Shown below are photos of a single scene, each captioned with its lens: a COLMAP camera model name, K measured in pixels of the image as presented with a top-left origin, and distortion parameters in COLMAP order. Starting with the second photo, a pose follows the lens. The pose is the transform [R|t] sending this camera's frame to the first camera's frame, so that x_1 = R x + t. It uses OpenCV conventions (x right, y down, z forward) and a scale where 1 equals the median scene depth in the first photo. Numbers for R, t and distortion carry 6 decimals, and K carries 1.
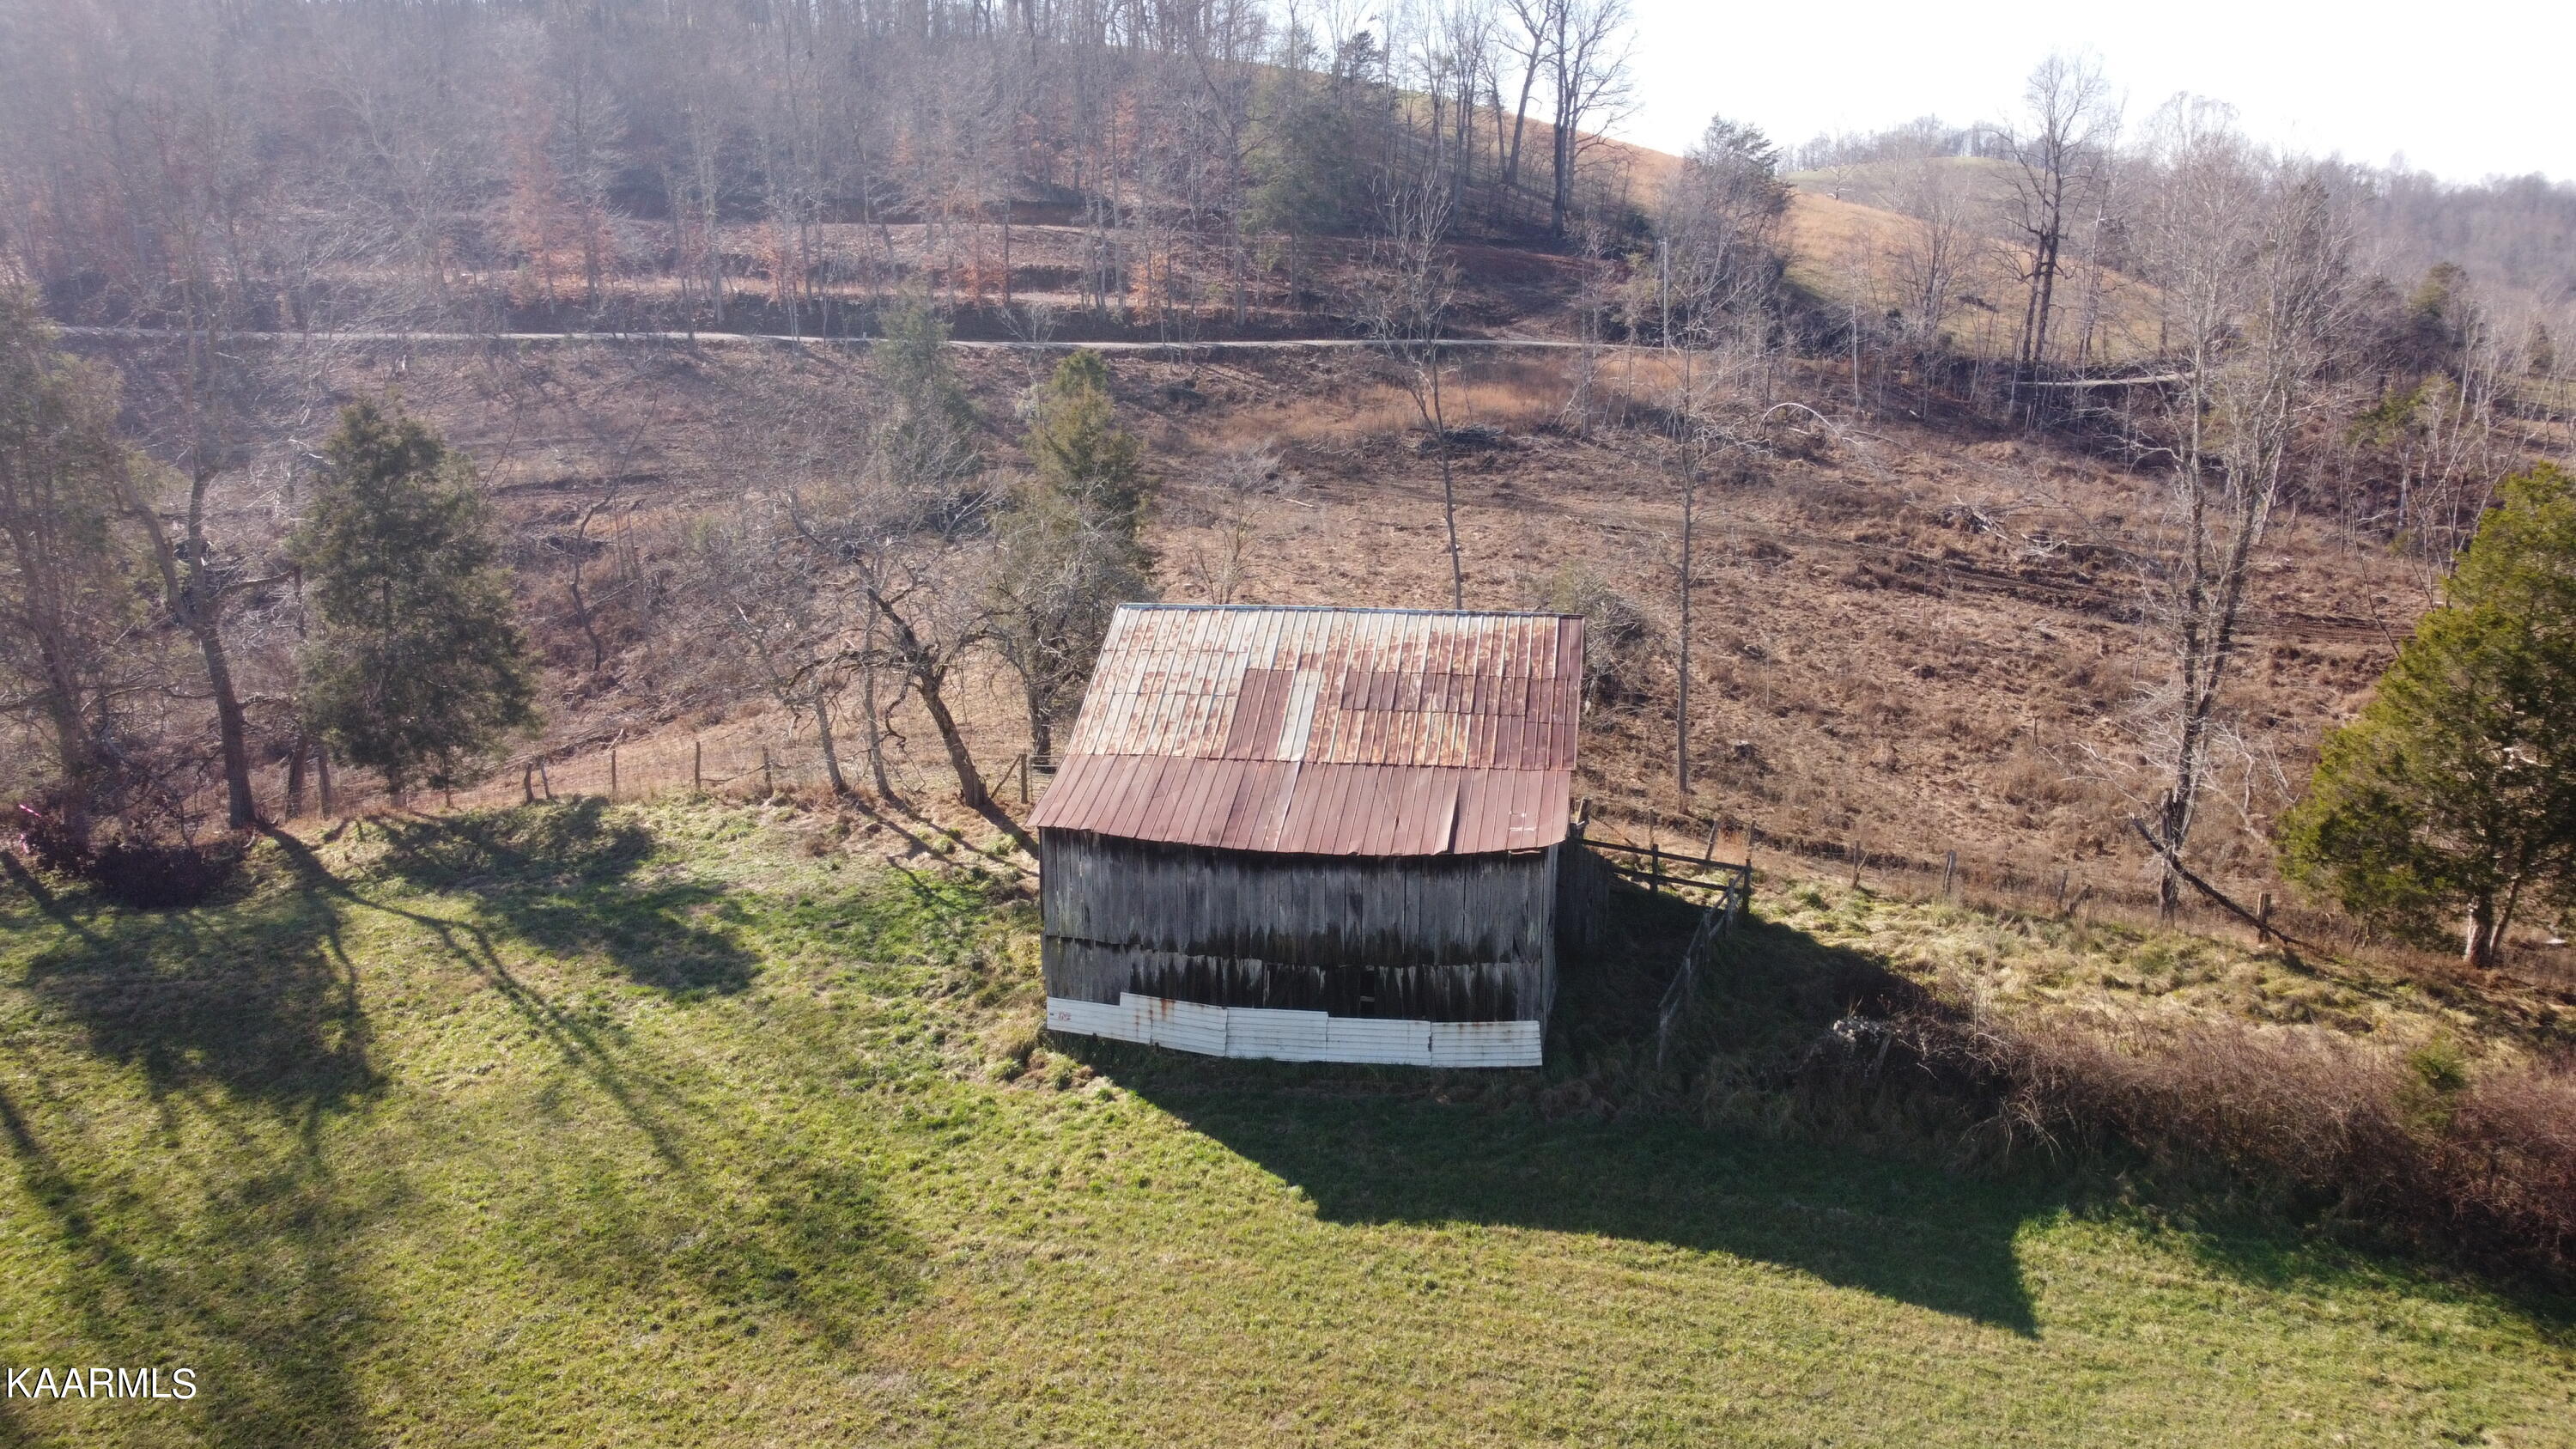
lens RADIAL K [[1948.1, 0, 1282.5], [0, 1948.1, 722.7], [0, 0, 1]] dist [0.006365, -0.014581]
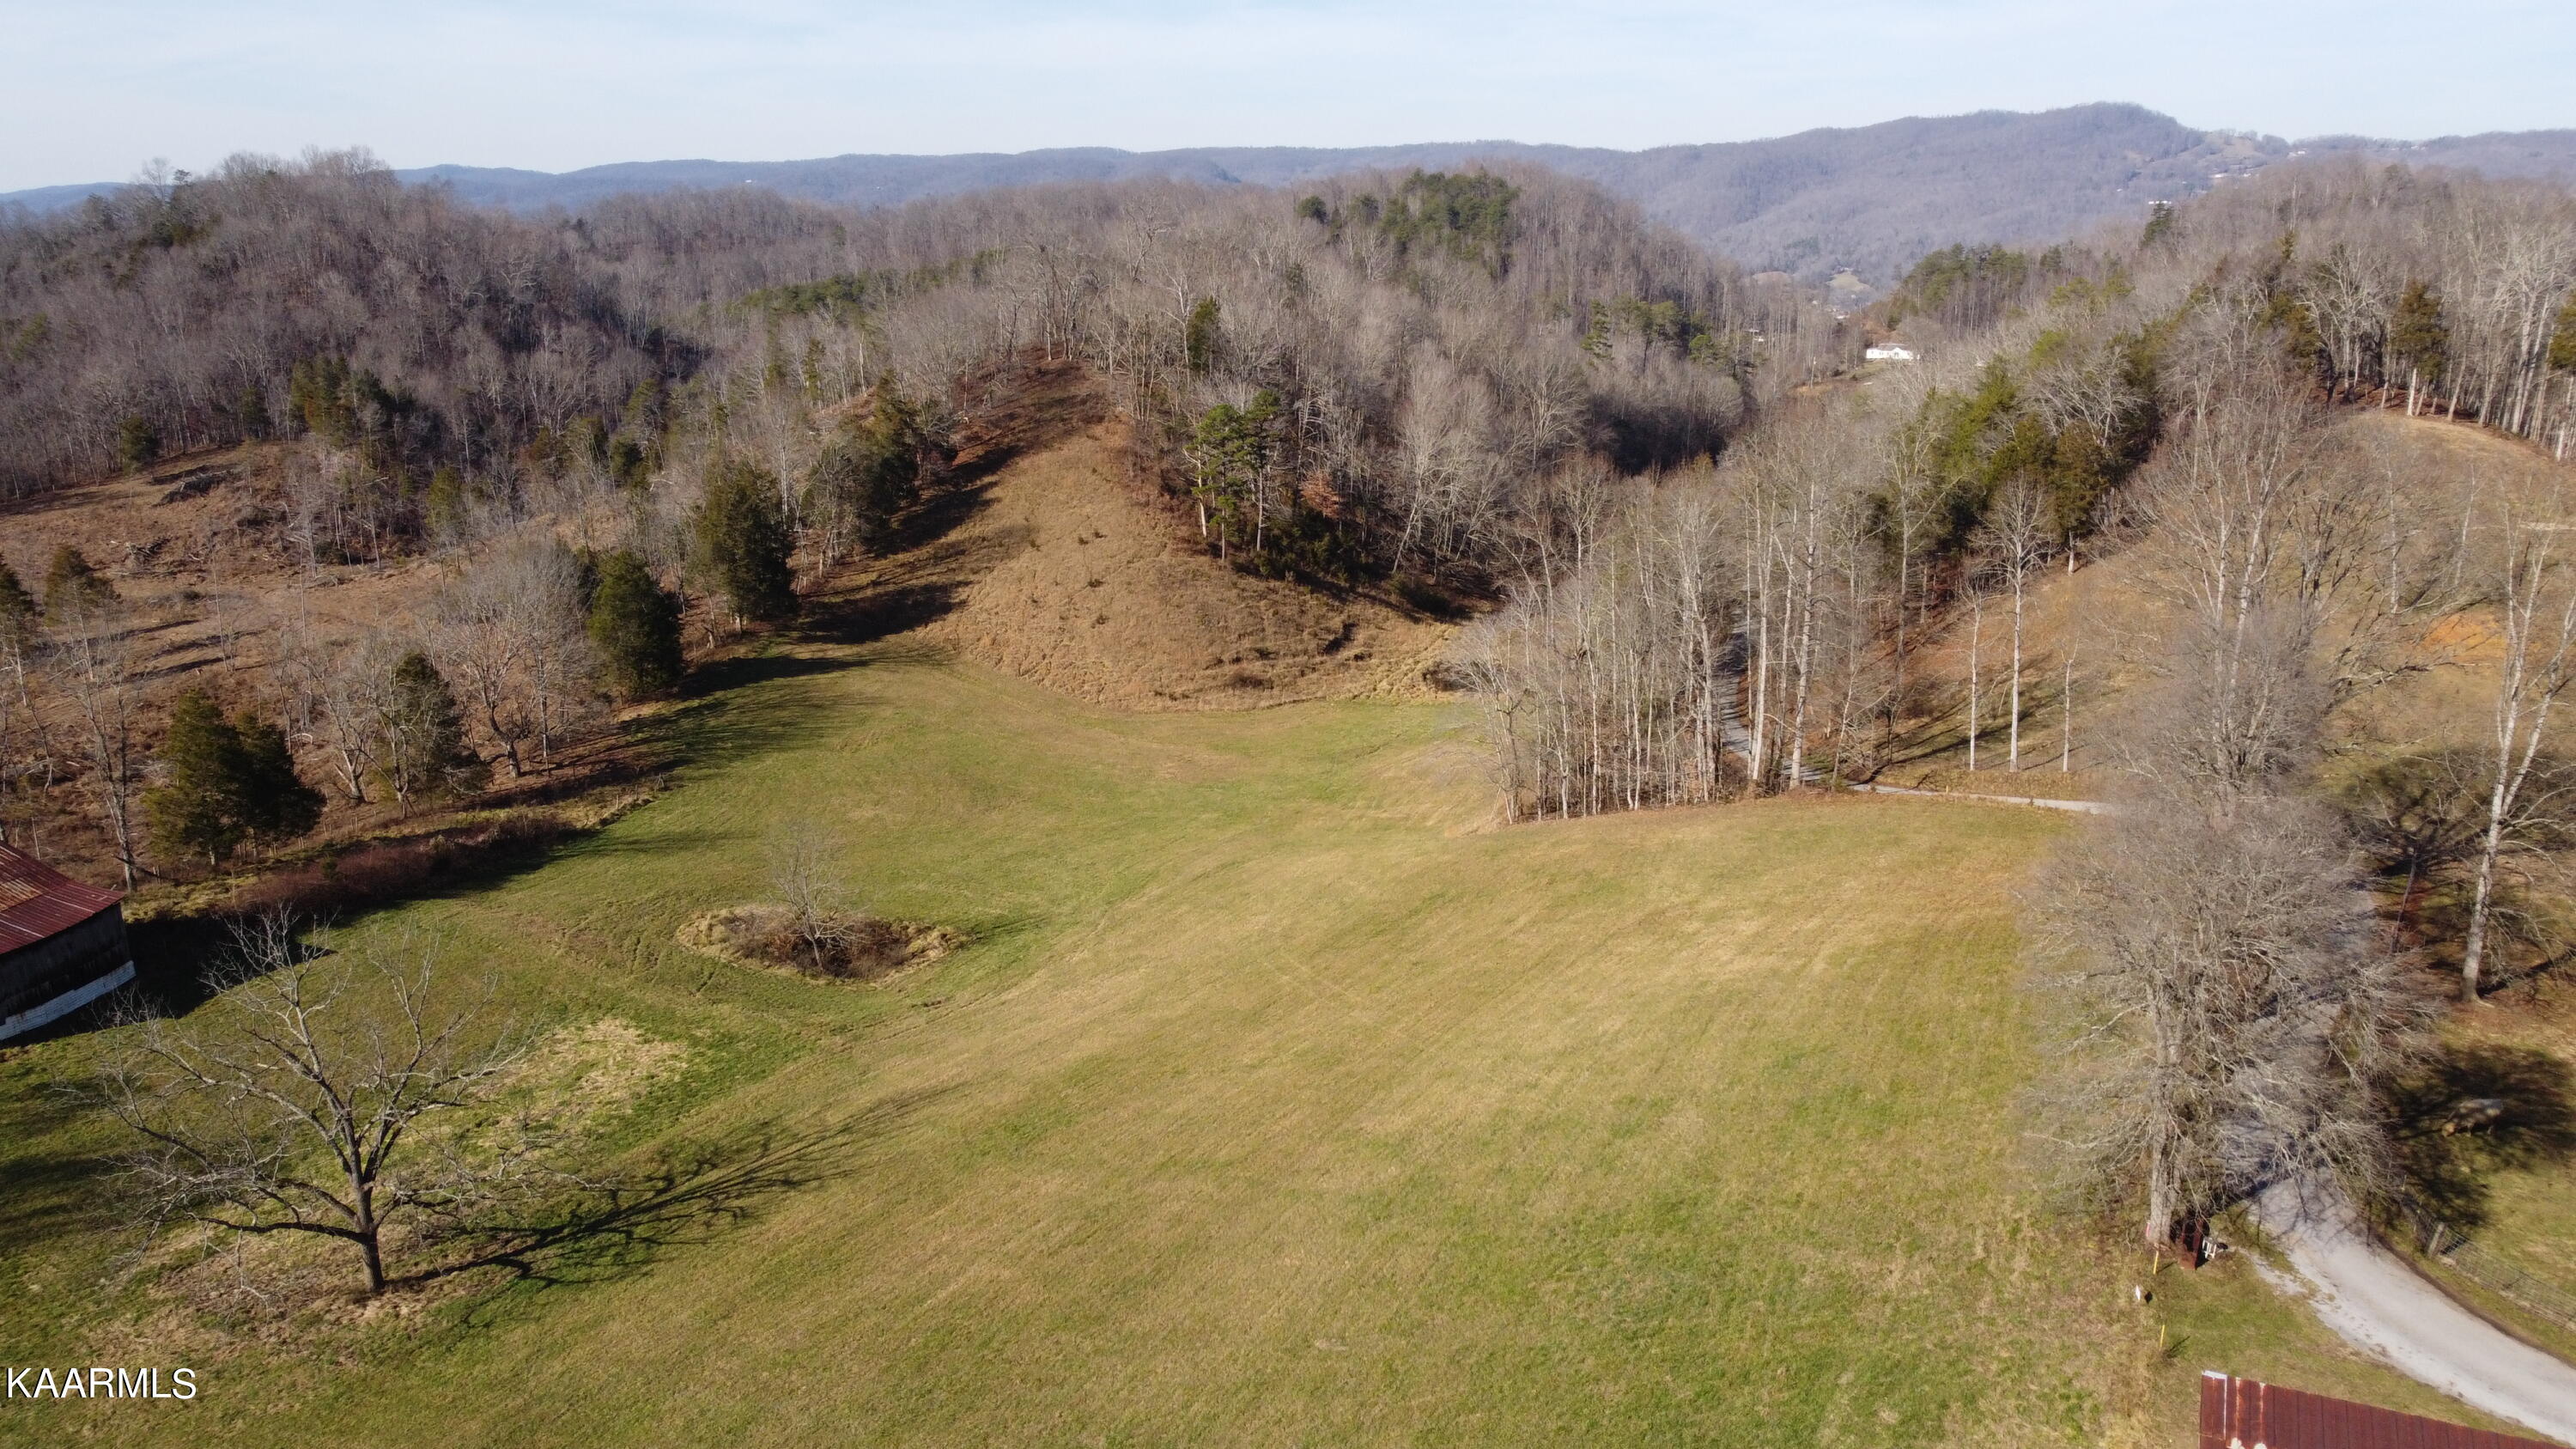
lens RADIAL K [[1948.1, 0, 1281.7], [0, 1948.1, 729.3], [0, 0, 1]] dist [0.006365, -0.014581]
pose [[0.017149, -0.238172, 0.971071, -1.771120], [0.246889, 0.942149, 0.226719, -0.275466], [-0.968892, 0.235859, 0.074959, -0.633918]]
